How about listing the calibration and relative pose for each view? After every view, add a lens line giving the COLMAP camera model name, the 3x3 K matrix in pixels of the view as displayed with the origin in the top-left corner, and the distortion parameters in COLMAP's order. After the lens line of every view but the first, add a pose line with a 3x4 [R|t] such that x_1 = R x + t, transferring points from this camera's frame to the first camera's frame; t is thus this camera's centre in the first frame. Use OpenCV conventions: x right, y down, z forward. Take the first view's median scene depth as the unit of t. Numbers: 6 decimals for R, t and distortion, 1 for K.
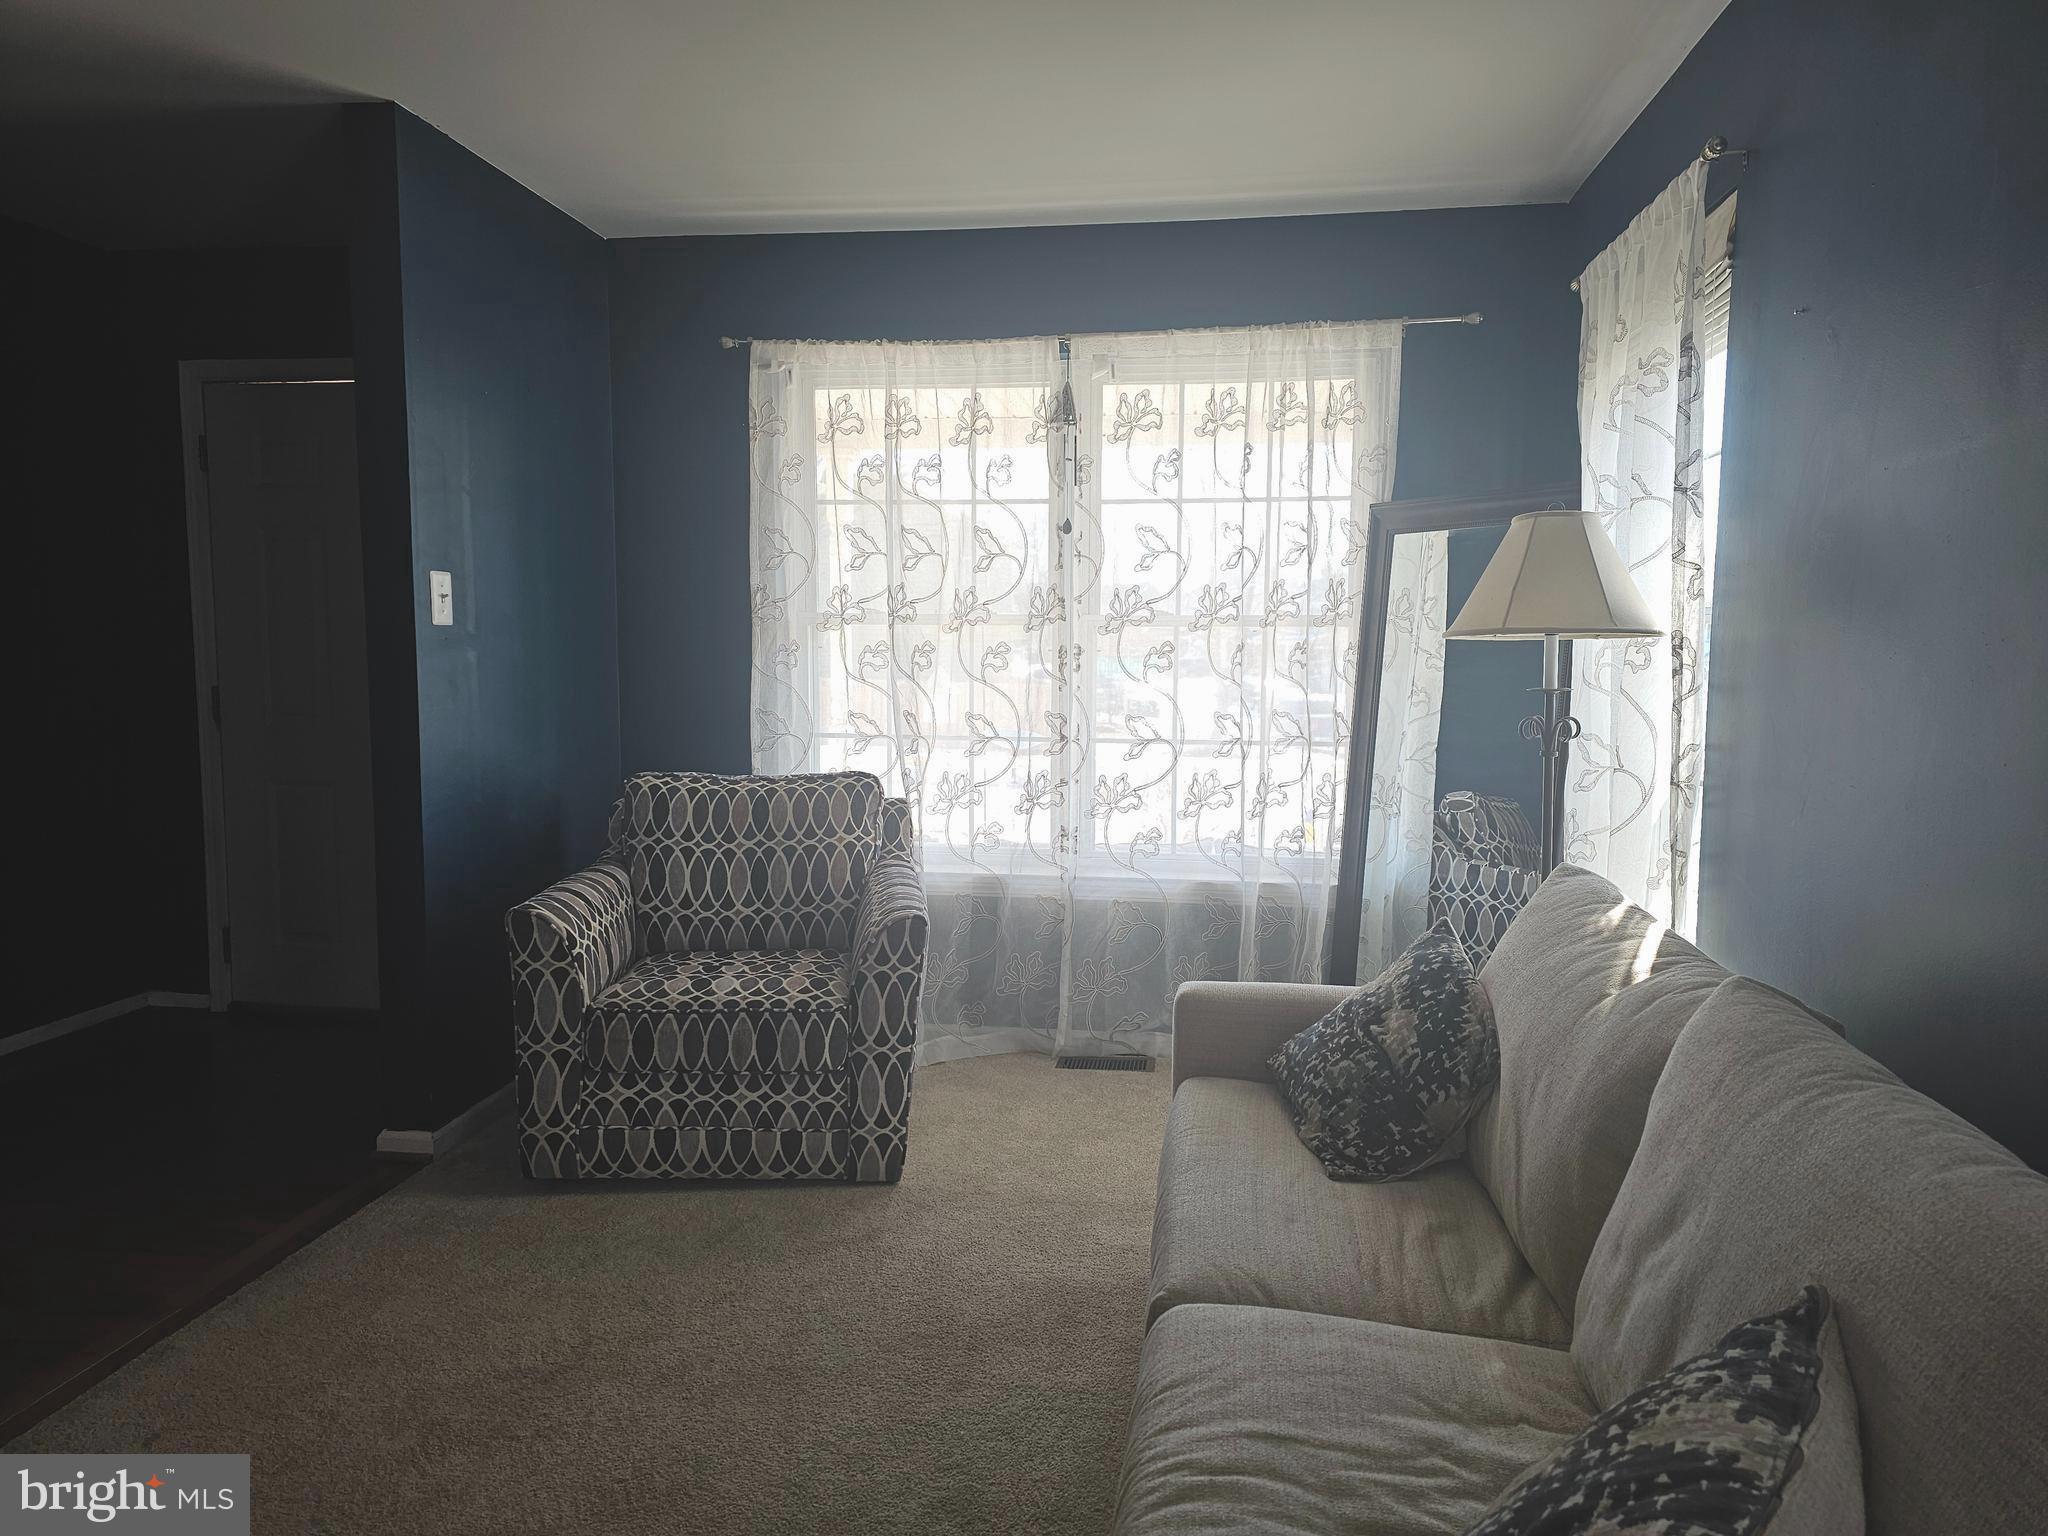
lens RADIAL K [[1361.9, 0, 1030.3], [0, 1361.9, 768.3], [0, 0, 1]] dist [0.054108, -0.040490]
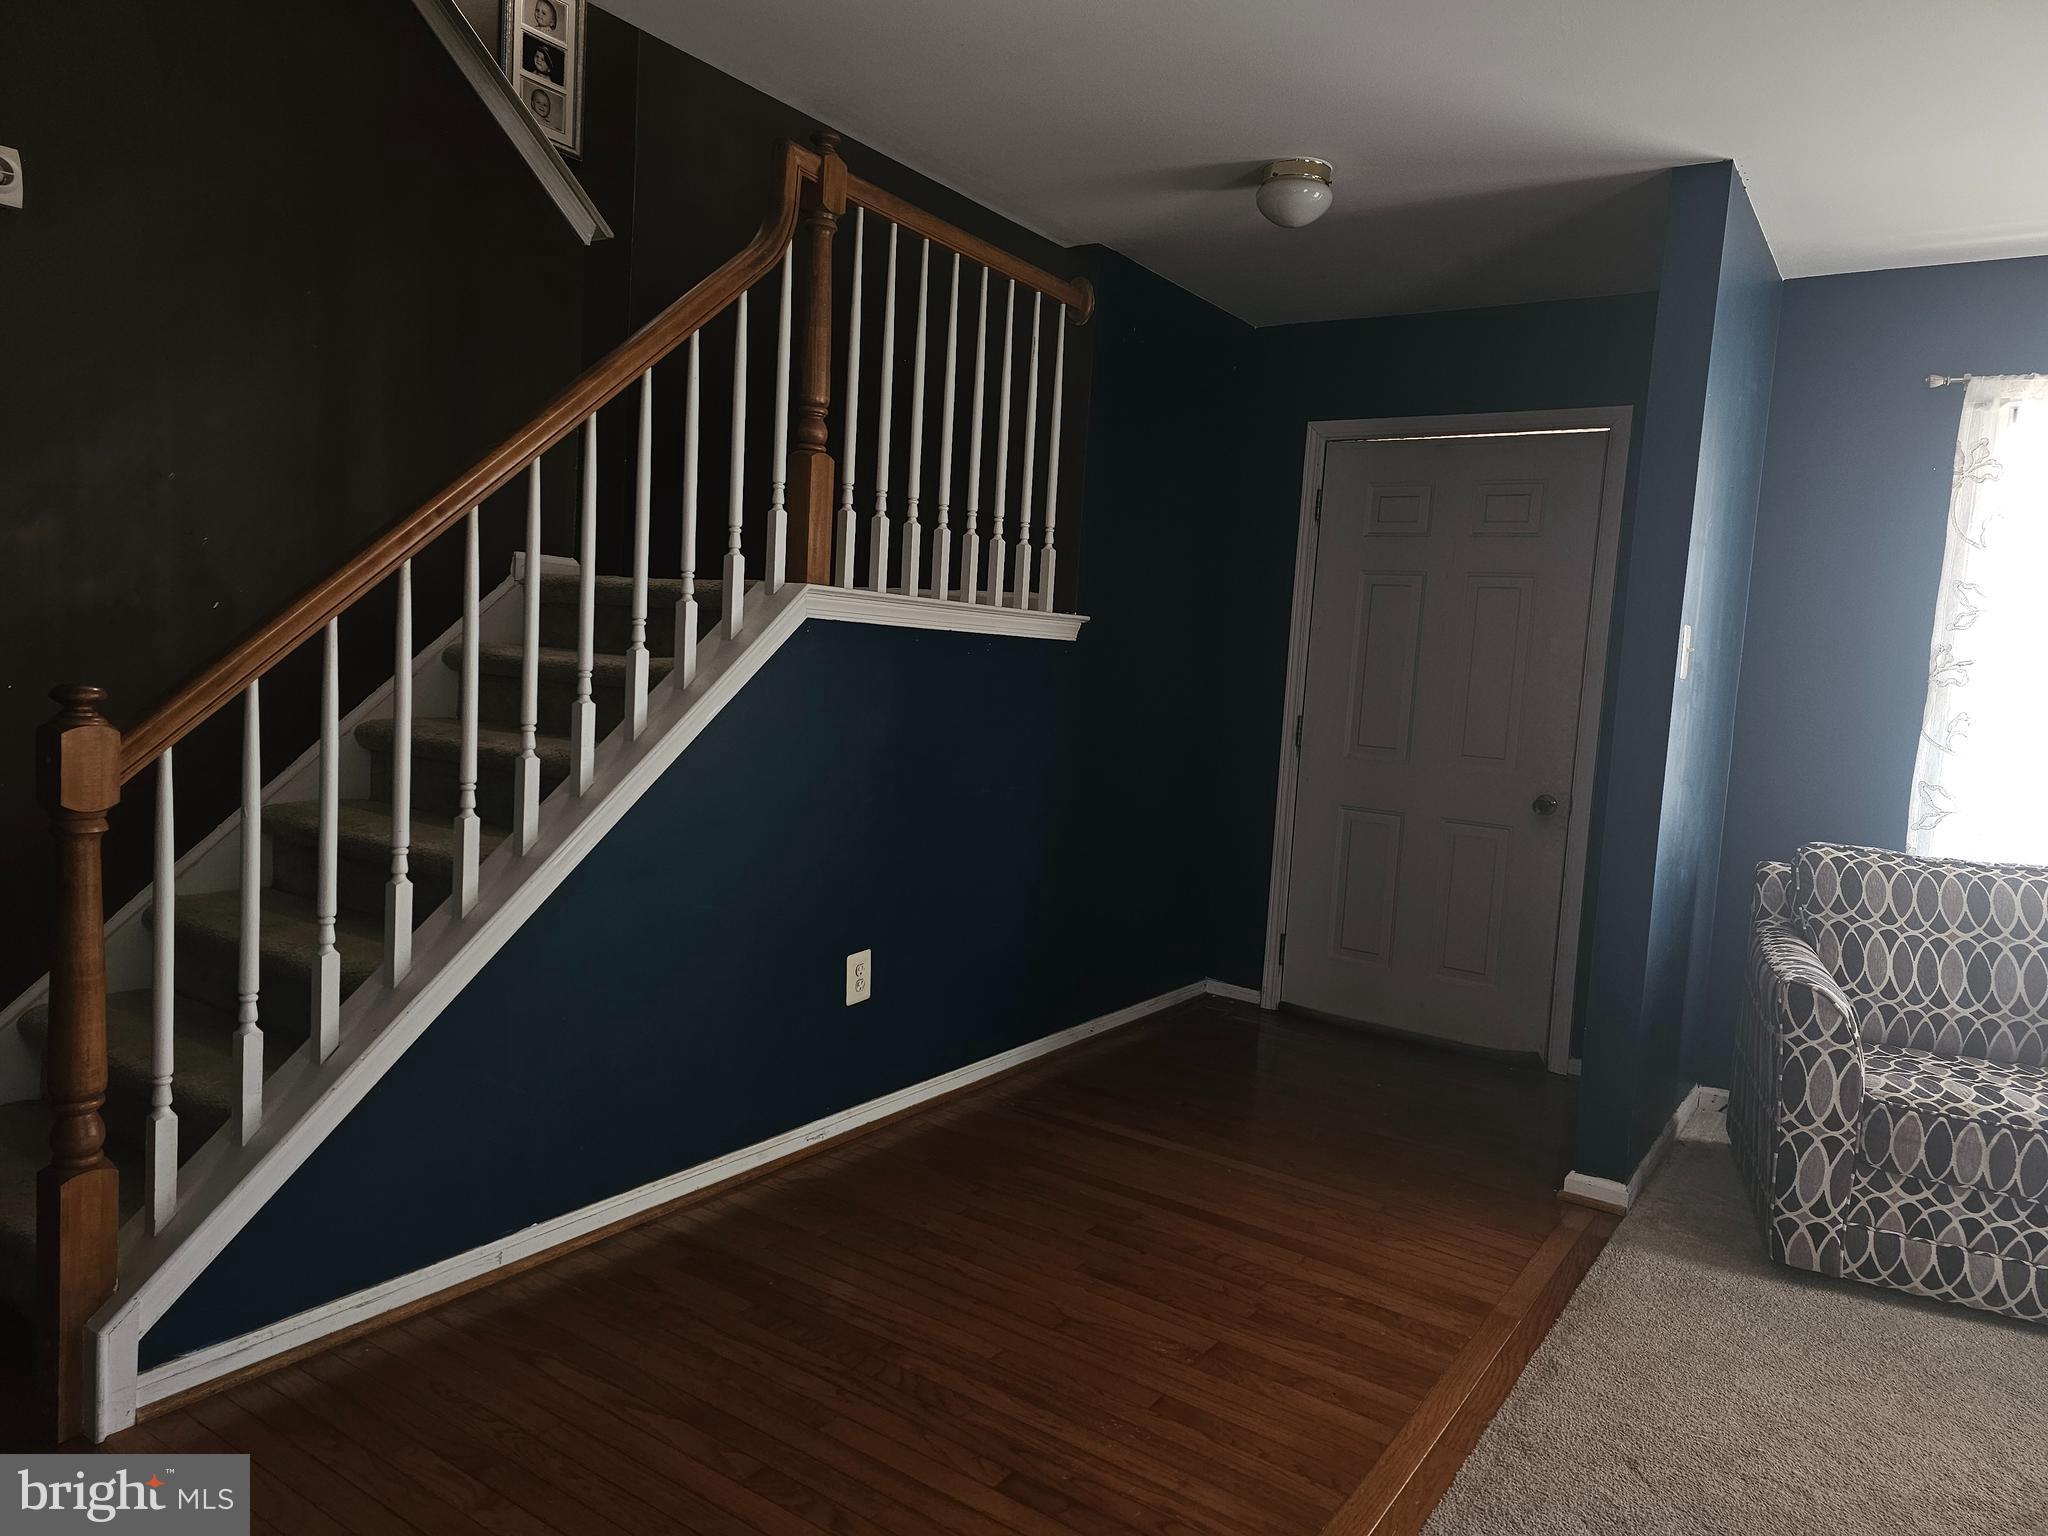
lens RADIAL K [[1361.9, 0, 1031.6], [0, 1361.9, 769.1], [0, 0, 1]] dist [0.054108, -0.040490]
pose [[0.894862, 0.087618, -0.437658, -0.436863], [-0.098080, 0.995178, -0.001307, 0.008746], [0.435433, 0.044095, 0.899141, -0.104045]]
